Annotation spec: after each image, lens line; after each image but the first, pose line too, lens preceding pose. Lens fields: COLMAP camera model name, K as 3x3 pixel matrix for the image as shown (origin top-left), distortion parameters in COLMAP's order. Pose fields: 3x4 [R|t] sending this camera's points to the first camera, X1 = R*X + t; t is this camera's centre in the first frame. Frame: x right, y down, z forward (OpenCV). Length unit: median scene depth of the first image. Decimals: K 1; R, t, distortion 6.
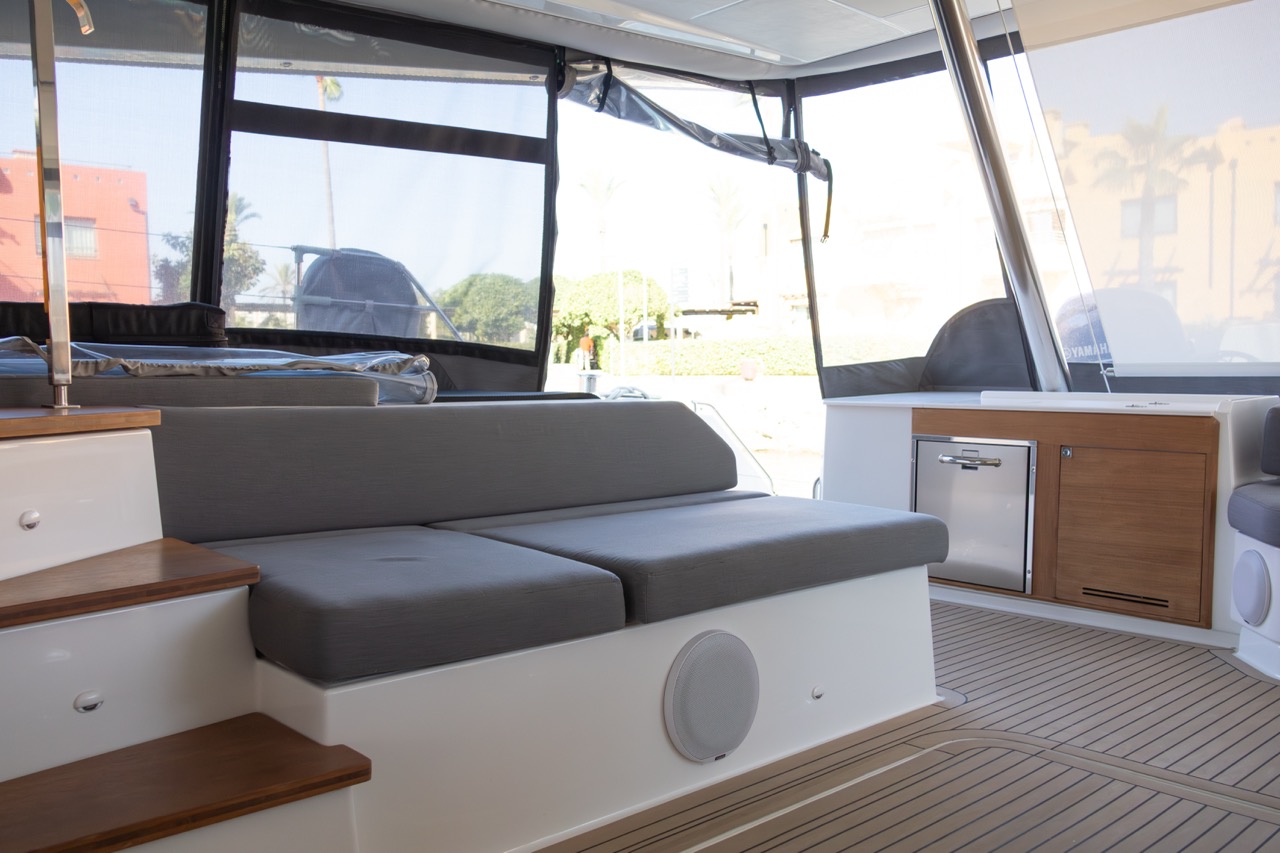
lens RADIAL K [[1067.9, 0, 635.5], [0, 1067.9, 423.5], [0, 0, 1]] dist [0.004319, -0.001223]
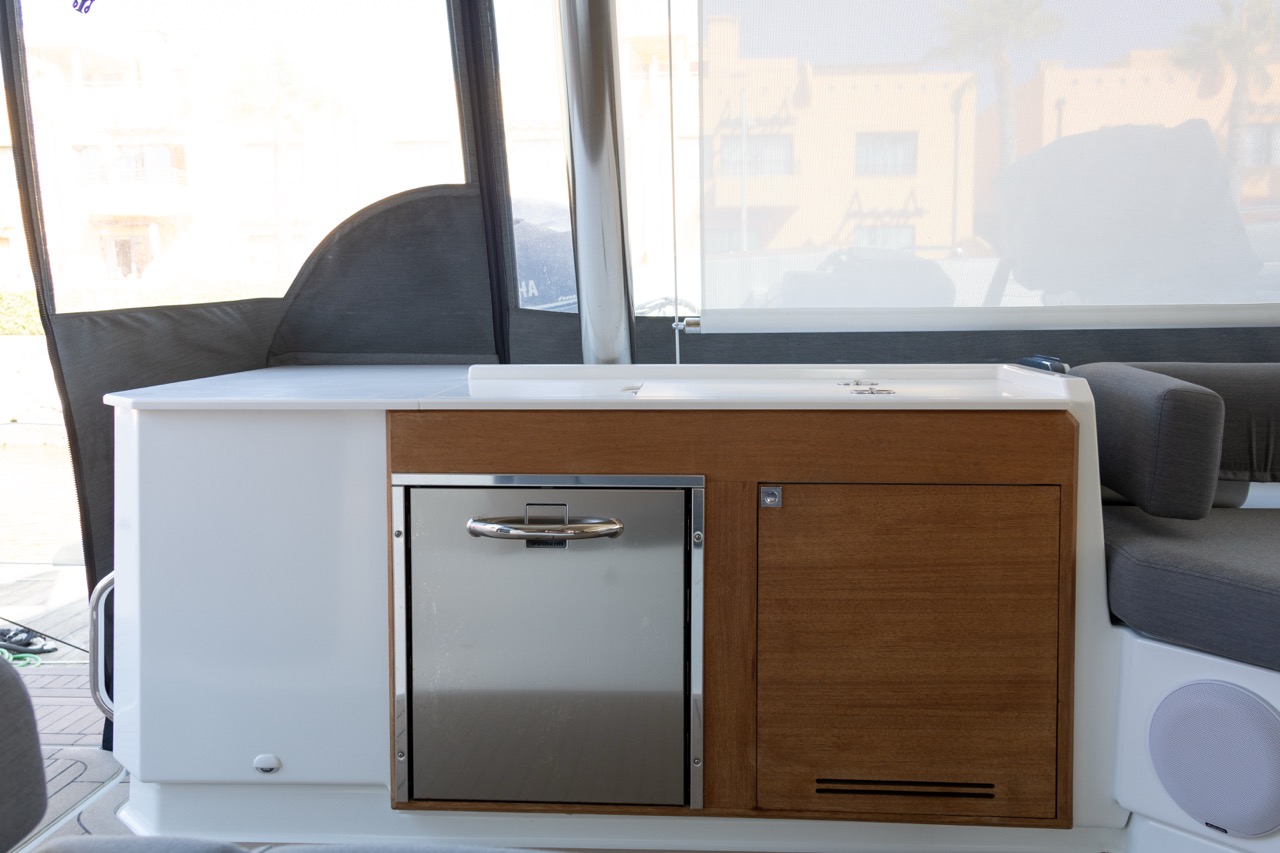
lens RADIAL K [[1049.8, 0, 644.1], [0, 1049.8, 469.5], [0, 0, 1]] dist [0.000864, 0.172937]
pose [[0.713006, -0.086438, 0.695810, 0.048631], [0.036597, 0.995607, 0.086179, -0.023581], [-0.700202, -0.035981, 0.713037, 0.670480]]
